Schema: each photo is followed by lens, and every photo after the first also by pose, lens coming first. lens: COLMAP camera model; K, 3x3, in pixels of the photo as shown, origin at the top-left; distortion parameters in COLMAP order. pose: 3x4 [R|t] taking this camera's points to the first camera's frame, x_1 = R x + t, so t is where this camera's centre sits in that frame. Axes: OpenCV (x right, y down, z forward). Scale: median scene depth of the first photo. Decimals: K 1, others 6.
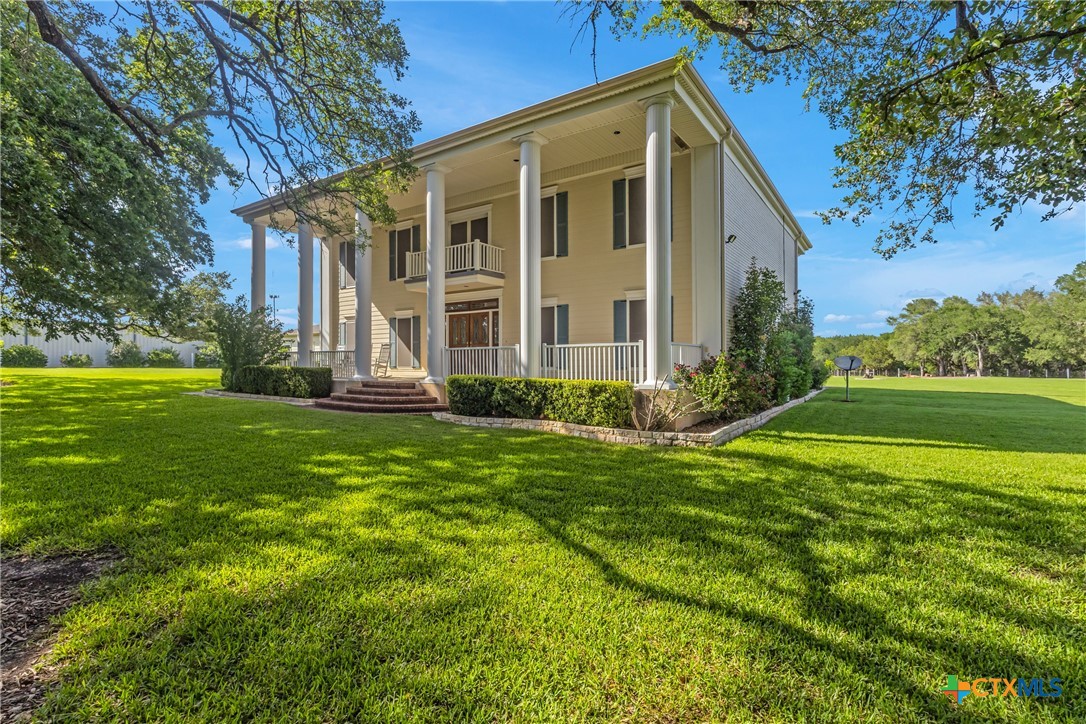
lens RADIAL K [[503.9, 0, 539.8], [0, 503.9, 363.2], [0, 0, 1]] dist [-0.001546, -0.000035]
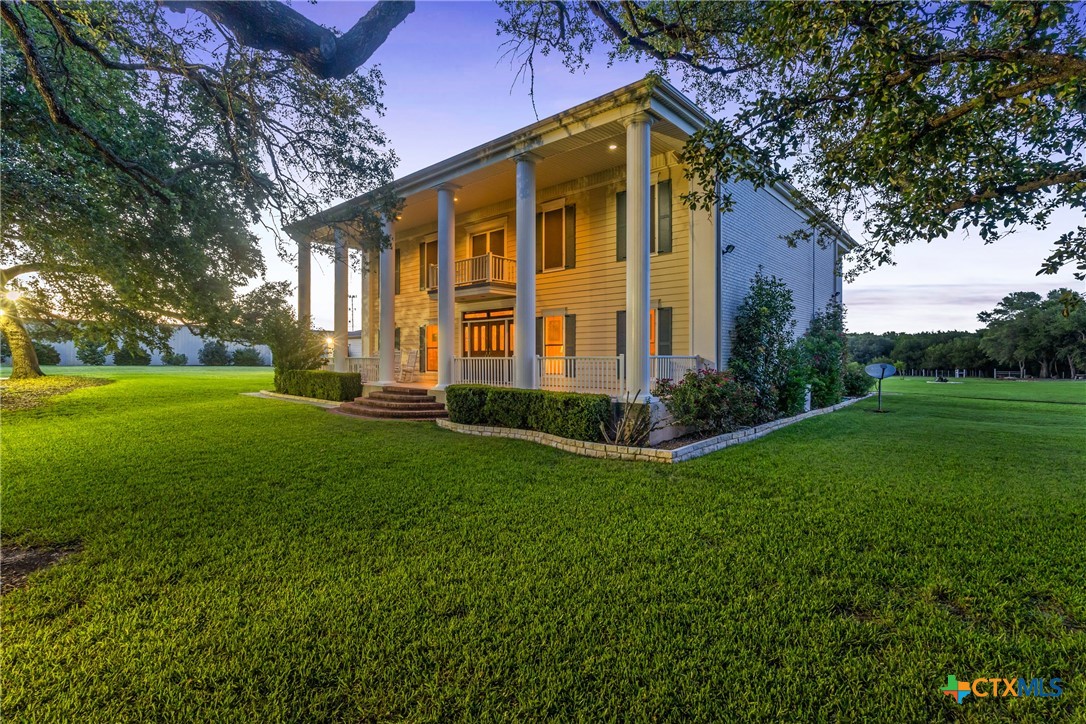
lens RADIAL K [[502.3, 0, 538.7], [0, 502.3, 364.9], [0, 0, 1]] dist [0.002009, 0.000317]
pose [[0.991558, 0.005082, -0.129567, 0.116287], [-0.003711, 0.999935, 0.010820, -0.024114], [0.129613, -0.010248, 0.991512, -0.024748]]
